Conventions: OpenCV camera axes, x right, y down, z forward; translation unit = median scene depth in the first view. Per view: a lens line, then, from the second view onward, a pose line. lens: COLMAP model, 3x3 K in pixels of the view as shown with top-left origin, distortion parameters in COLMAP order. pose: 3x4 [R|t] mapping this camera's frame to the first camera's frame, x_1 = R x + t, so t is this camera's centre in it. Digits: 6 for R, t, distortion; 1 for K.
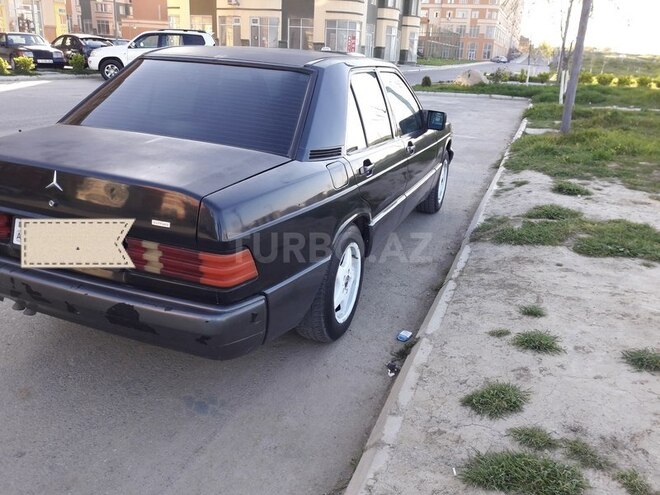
lens RADIAL K [[531.0, 0, 335.4], [0, 531.0, 245.6], [0, 0, 1]] dist [0.031055, -0.044066]
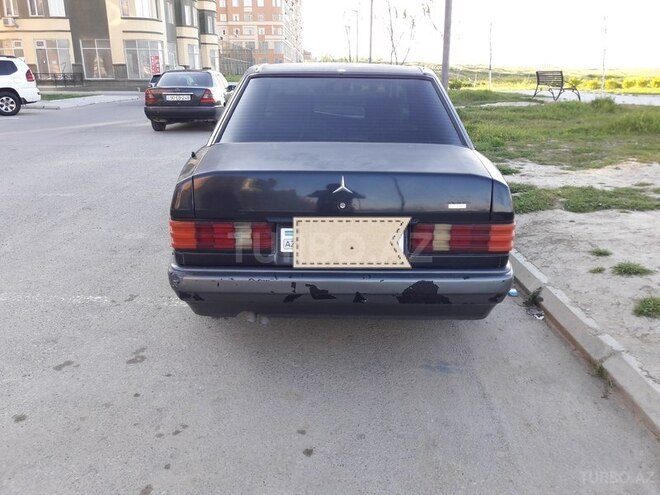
lens RADIAL K [[531.0, 0, 335.4], [0, 531.0, 245.6], [0, 0, 1]] dist [0.031055, -0.044066]
pose [[0.932665, -0.156063, 0.325240, -0.085210], [0.164955, 0.986301, 0.000240, -0.000038], [-0.320822, 0.053426, 0.945632, -0.002779]]
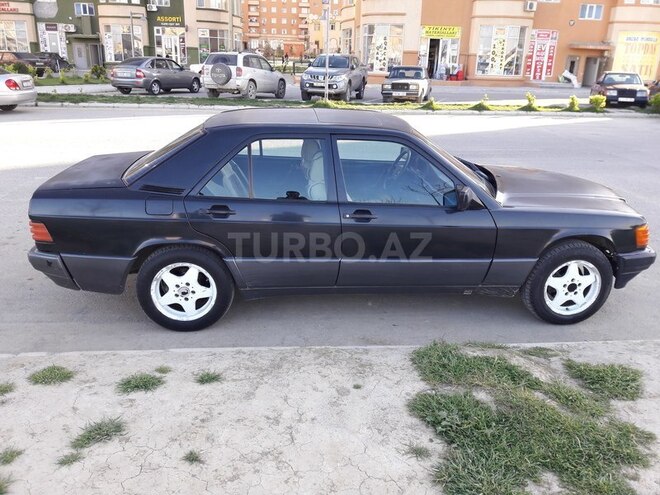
lens RADIAL K [[531.0, 0, 335.4], [0, 531.0, 245.6], [0, 0, 1]] dist [0.031055, -0.044066]
pose [[0.437903, 0.261431, -0.860172, 0.167235], [-0.310138, 0.941980, 0.128407, -0.041252], [0.843834, 0.210542, 0.493575, 0.085944]]
